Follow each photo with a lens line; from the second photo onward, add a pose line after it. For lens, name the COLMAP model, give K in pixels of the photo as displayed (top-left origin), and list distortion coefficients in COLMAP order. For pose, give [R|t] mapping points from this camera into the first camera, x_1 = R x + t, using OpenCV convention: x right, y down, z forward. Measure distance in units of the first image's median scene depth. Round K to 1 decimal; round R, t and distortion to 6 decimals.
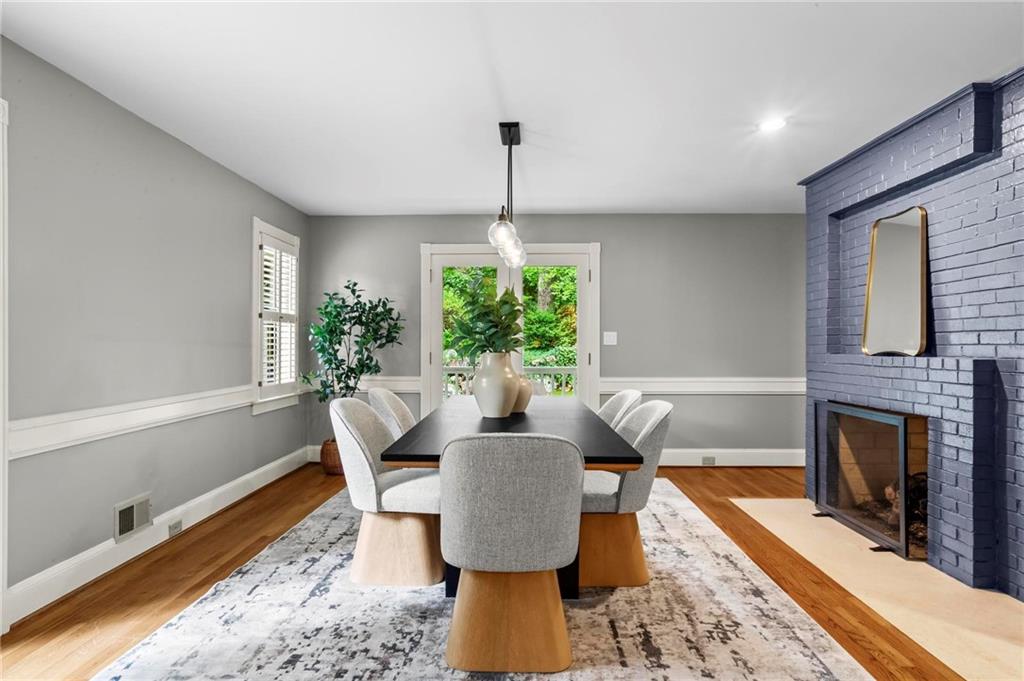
lens RADIAL K [[571.8, 0, 511.6], [0, 571.8, 345.6], [0, 0, 1]] dist [-0.001514, 0.004874]
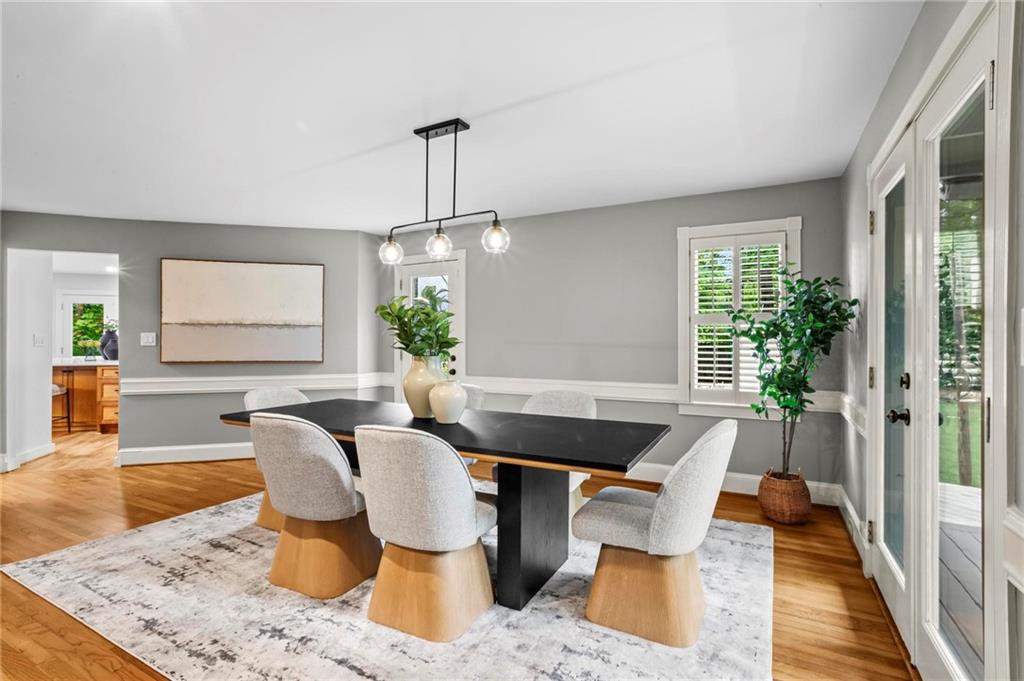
lens RADIAL K [[495.7, 0, 506.7], [0, 495.7, 340.8], [0, 0, 1]] dist [-0.039229, 0.019301]
pose [[-0.464112, 0.001969, -0.885774, 0.931404], [0.006032, 0.999981, -0.000937, -0.014613], [0.885756, -0.005778, -0.464115, 2.037334]]
